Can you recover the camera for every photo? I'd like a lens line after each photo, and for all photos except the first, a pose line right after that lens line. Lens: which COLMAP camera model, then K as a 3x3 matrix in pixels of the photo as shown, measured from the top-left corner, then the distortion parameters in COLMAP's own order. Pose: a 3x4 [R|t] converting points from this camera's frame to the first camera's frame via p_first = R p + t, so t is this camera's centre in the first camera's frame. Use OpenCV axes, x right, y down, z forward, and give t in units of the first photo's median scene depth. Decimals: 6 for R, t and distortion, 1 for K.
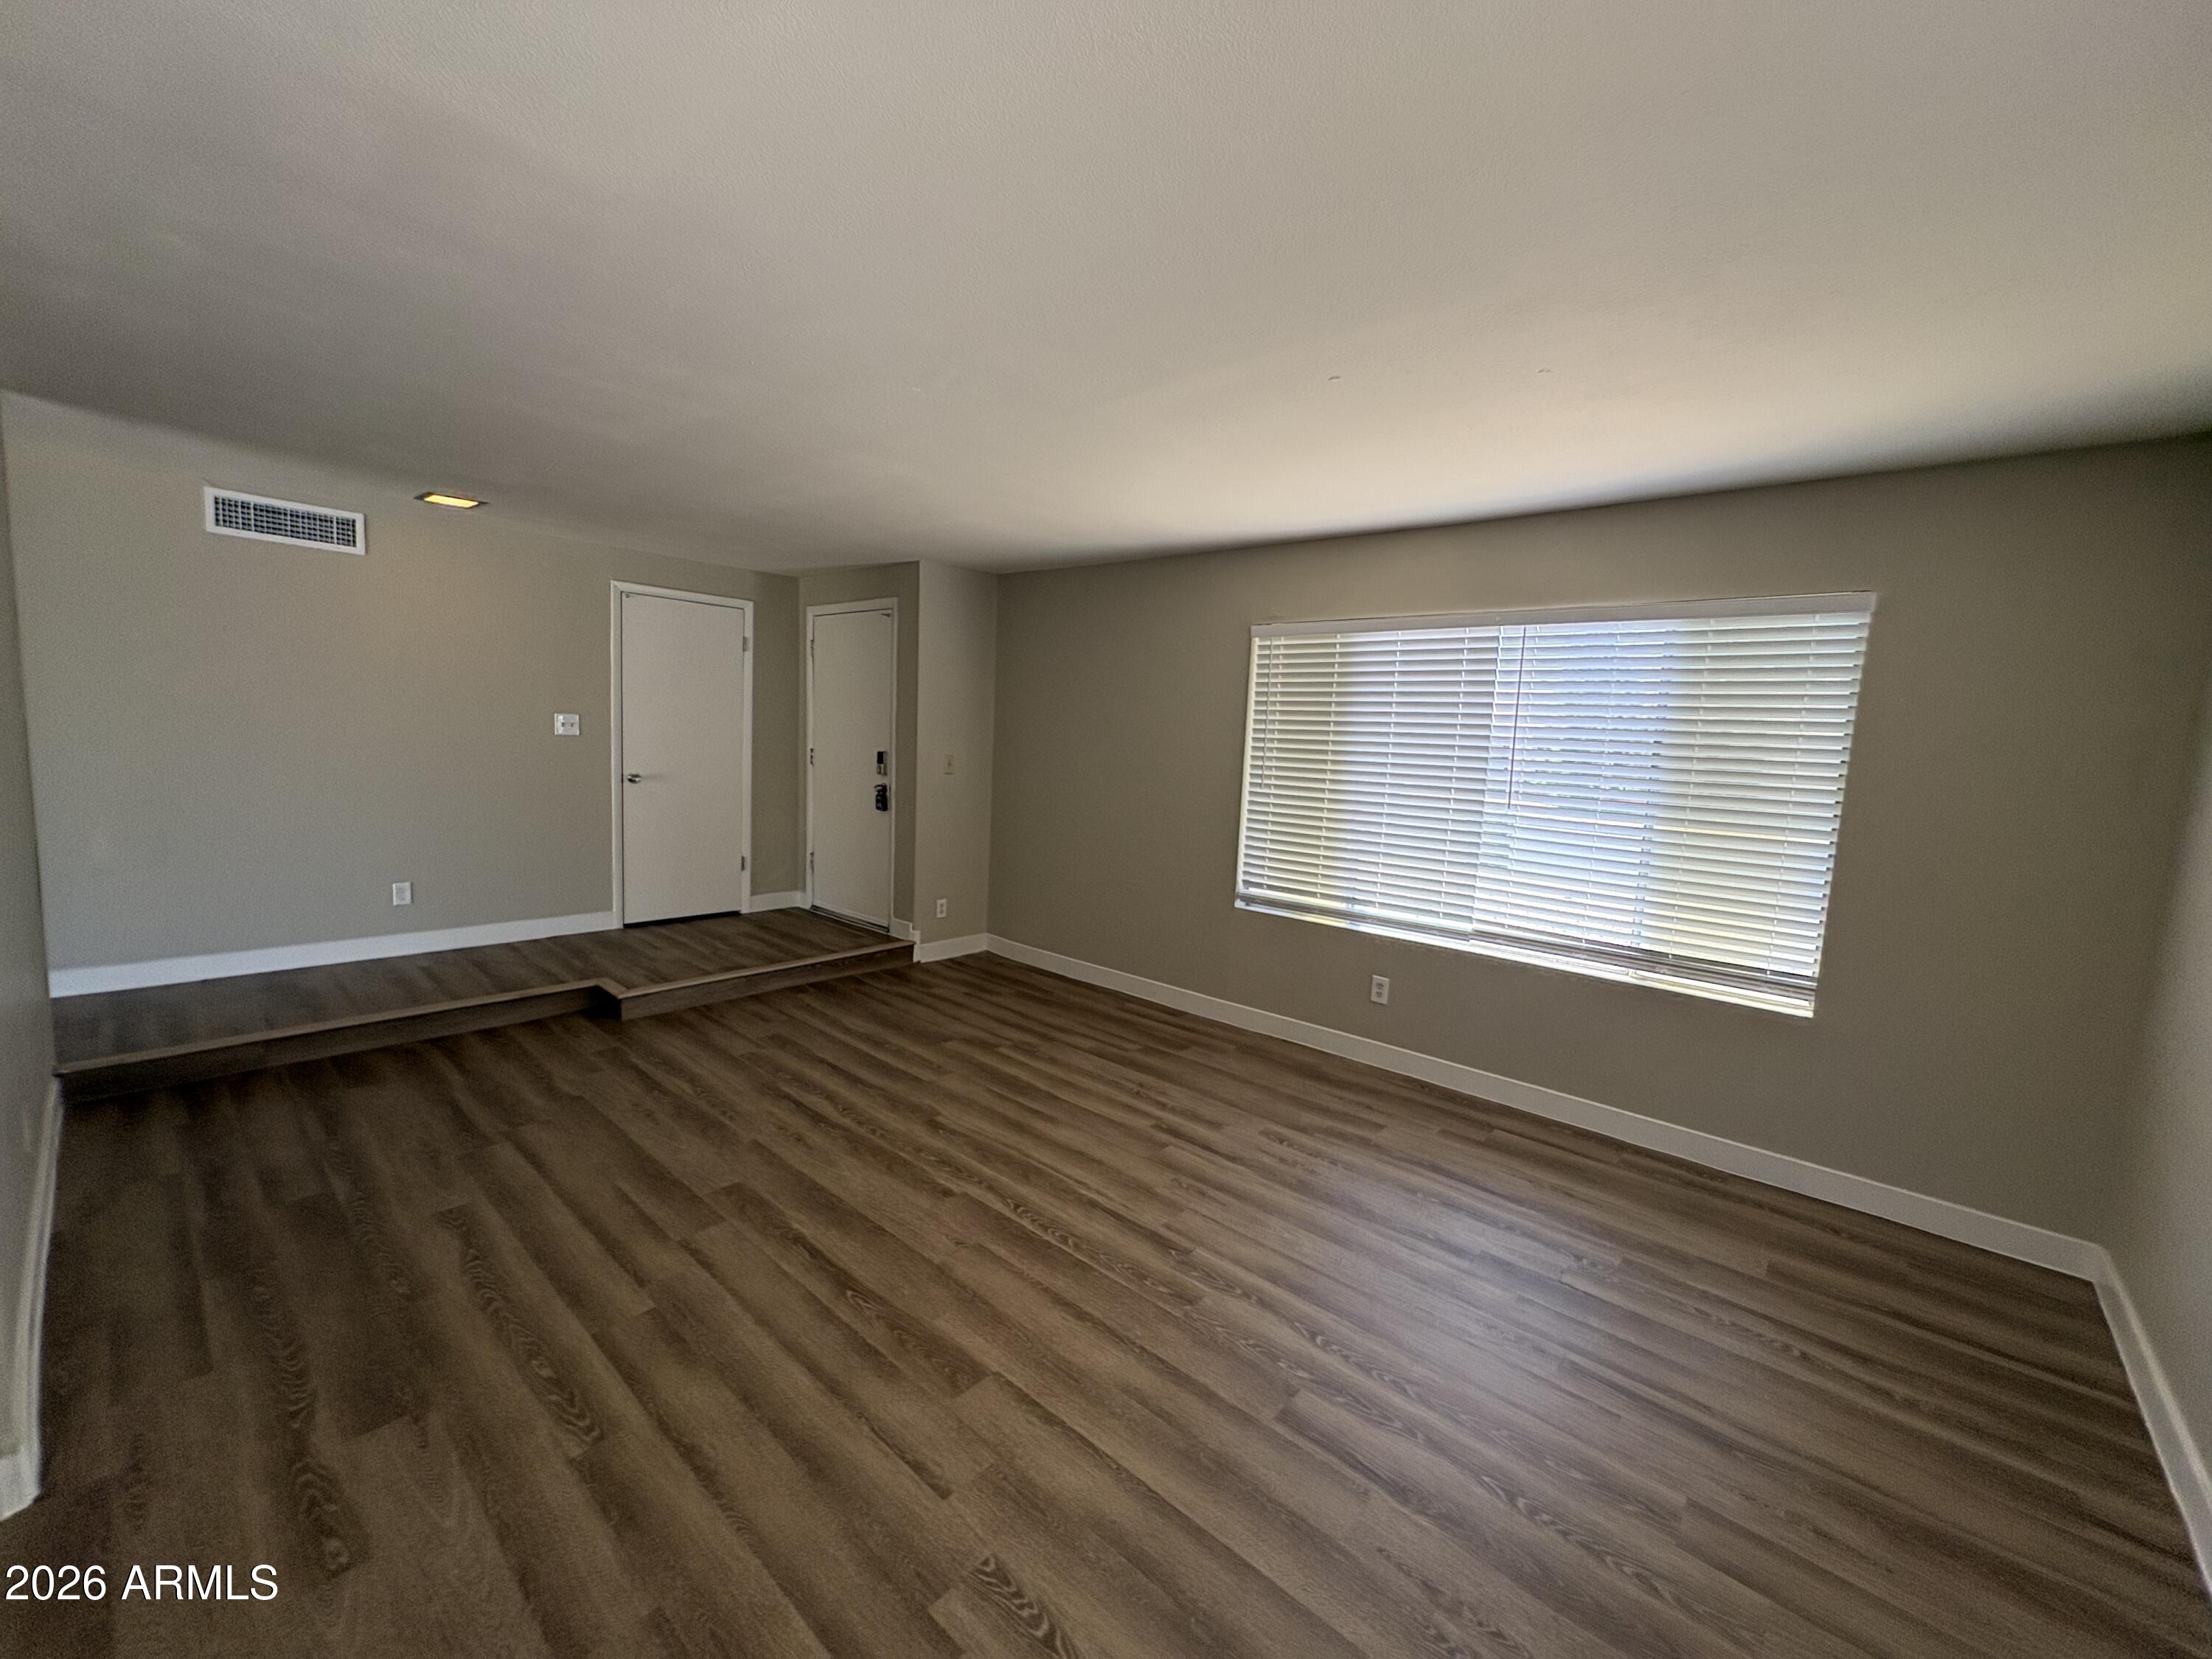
lens RADIAL K [[886.6, 0, 1108.5], [0, 886.6, 830.7], [0, 0, 1]] dist [-0.000286, -0.000064]
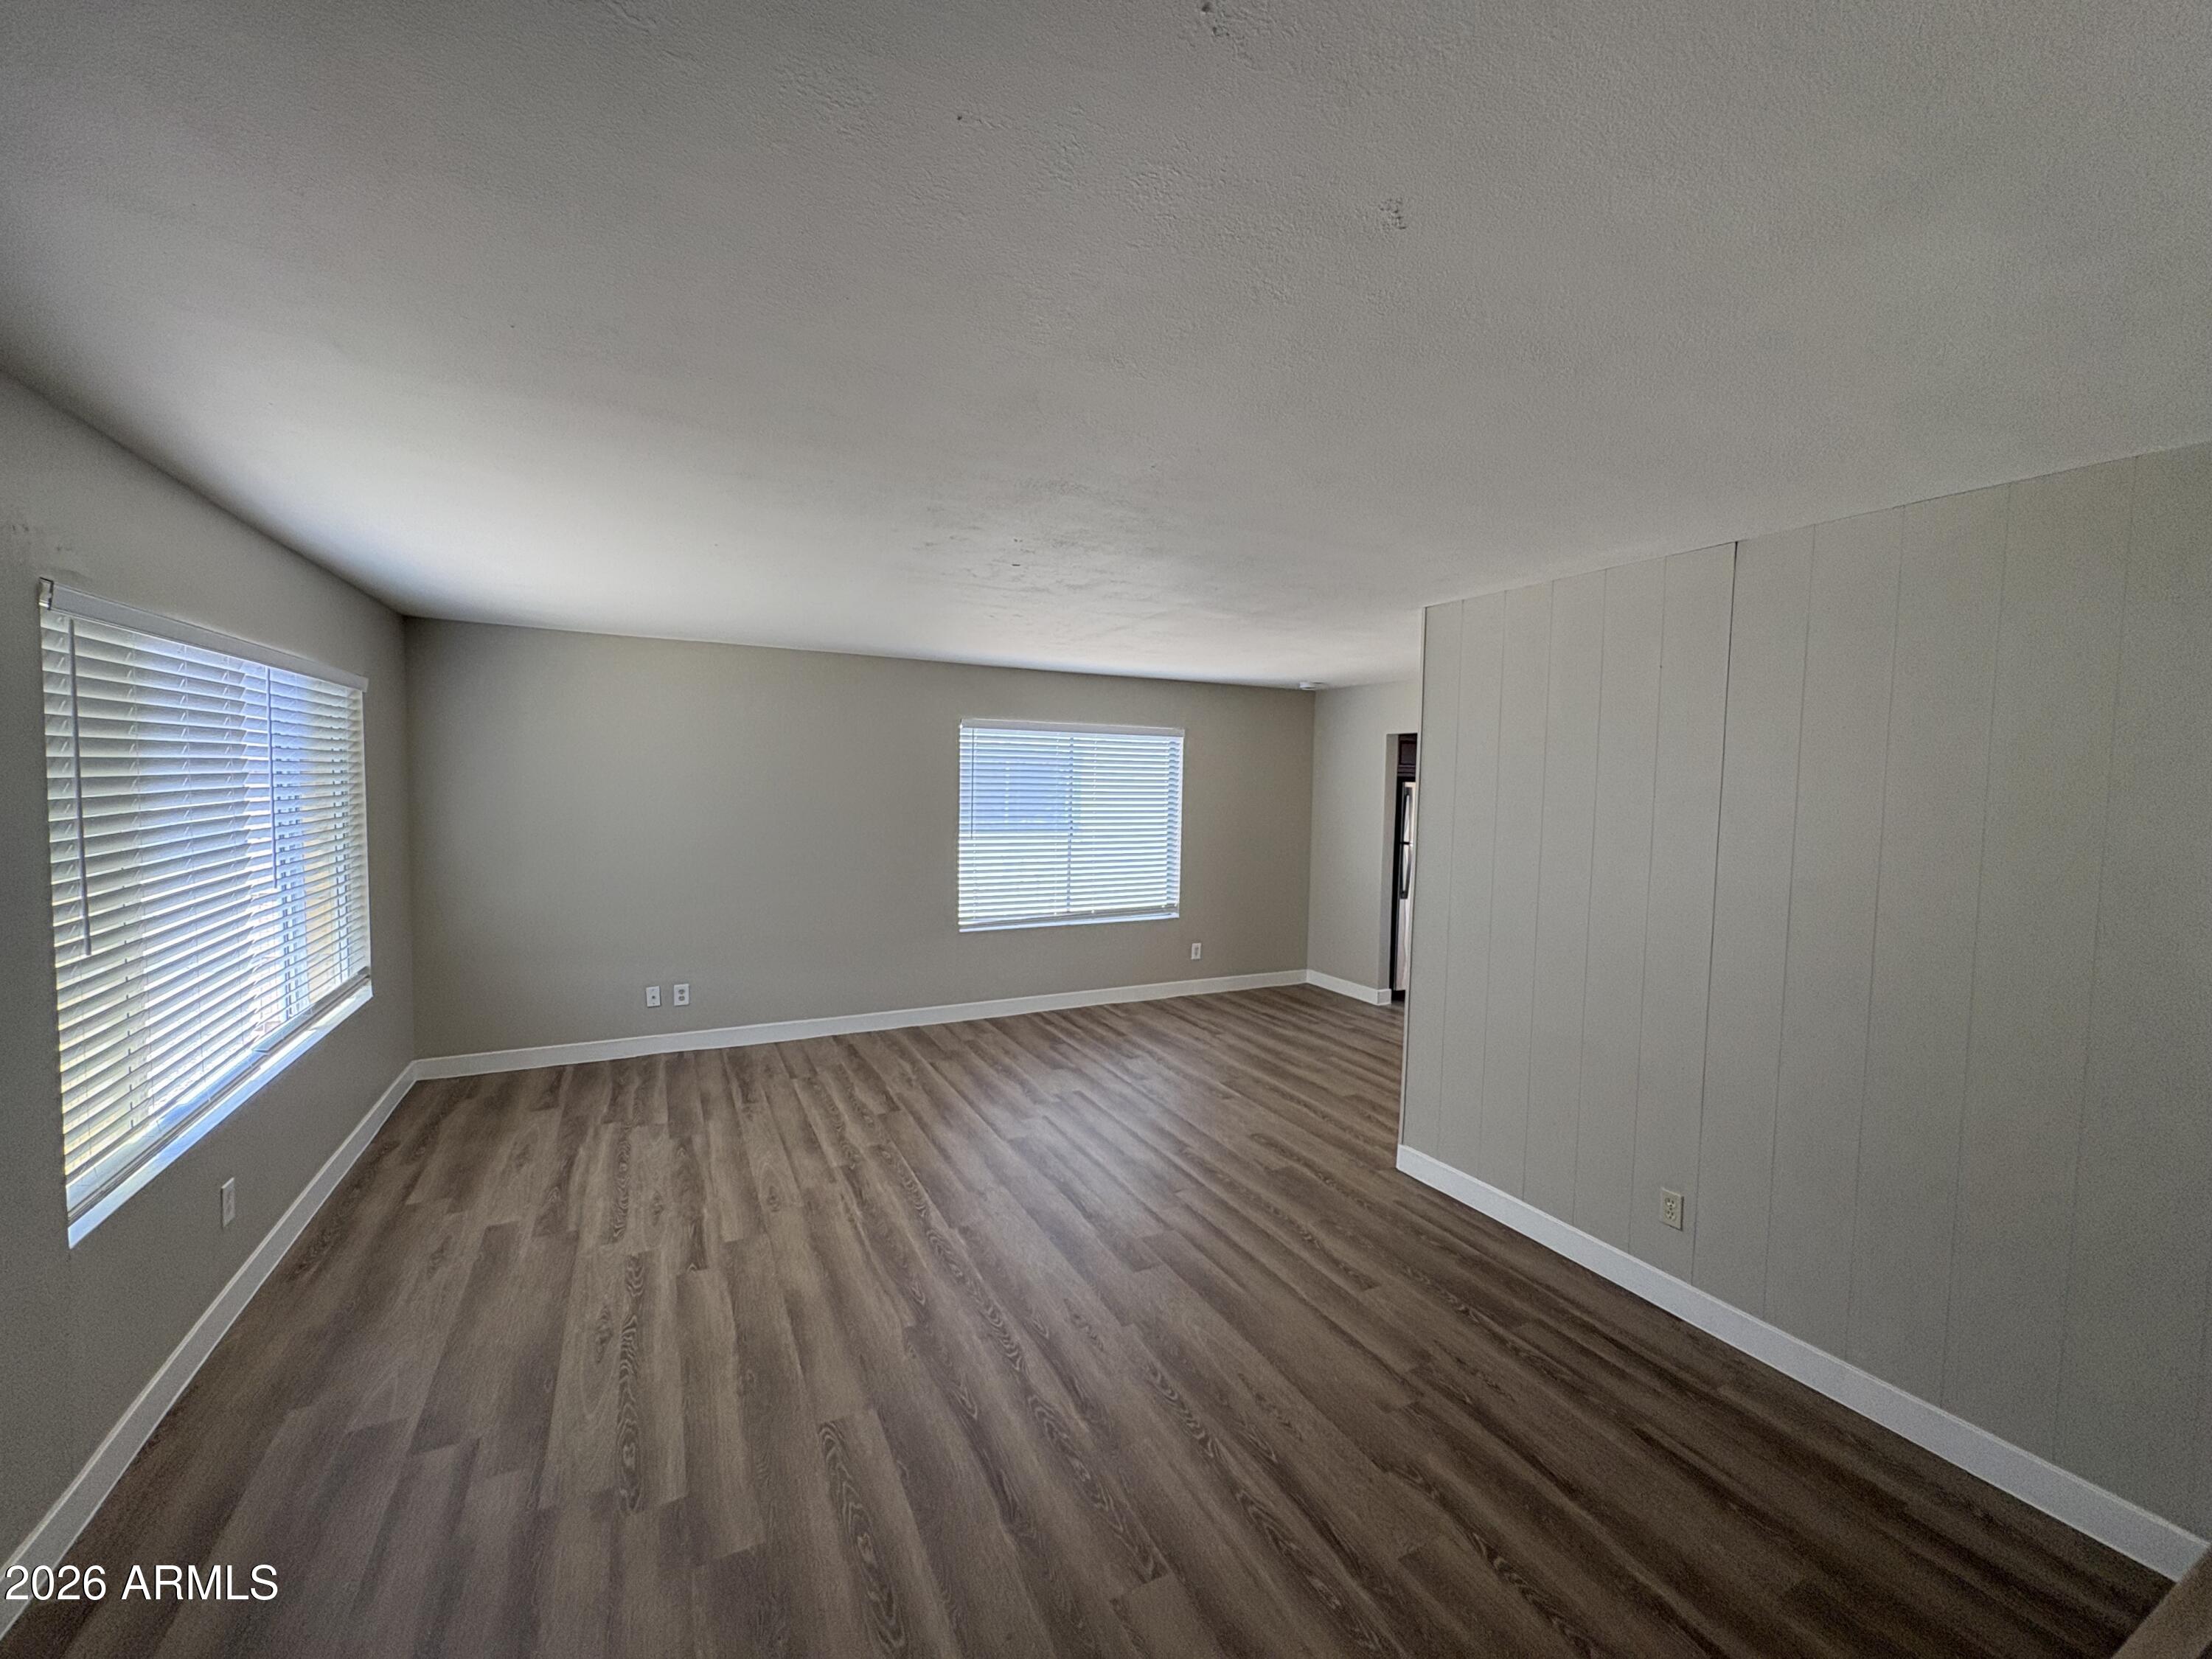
lens RADIAL K [[886.6, 0, 1107.0], [0, 886.6, 829.4], [0, 0, 1]] dist [-0.000286, -0.000064]
pose [[-0.930117, -0.087027, 0.356802, -0.671417], [-0.021848, 0.982910, 0.182786, -0.297445], [-0.366612, 0.162218, -0.916123, 1.774497]]
